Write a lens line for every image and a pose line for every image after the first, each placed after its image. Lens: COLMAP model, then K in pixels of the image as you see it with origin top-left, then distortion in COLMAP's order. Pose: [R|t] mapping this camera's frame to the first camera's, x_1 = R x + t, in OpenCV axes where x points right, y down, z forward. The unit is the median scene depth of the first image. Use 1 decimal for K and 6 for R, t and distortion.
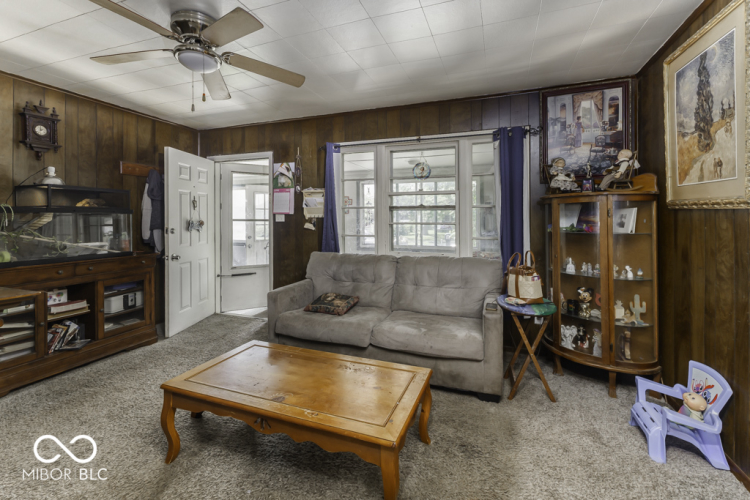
lens RADIAL K [[333.8, 0, 375.5], [0, 333.8, 221.2], [0, 0, 1]] dist [0.000449, -0.000068]
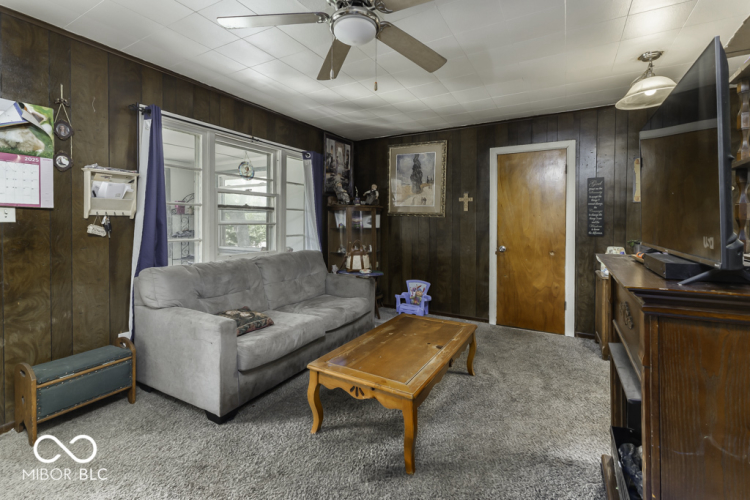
lens RADIAL K [[333.8, 0, 375.5], [0, 333.8, 221.2], [0, 0, 1]] dist [0.000449, -0.000068]
pose [[0.151933, -0.000521, 0.988391, -0.774374], [-0.000308, 1.000000, 0.000574, -0.001363], [-0.988391, -0.000391, 0.151933, 0.470652]]
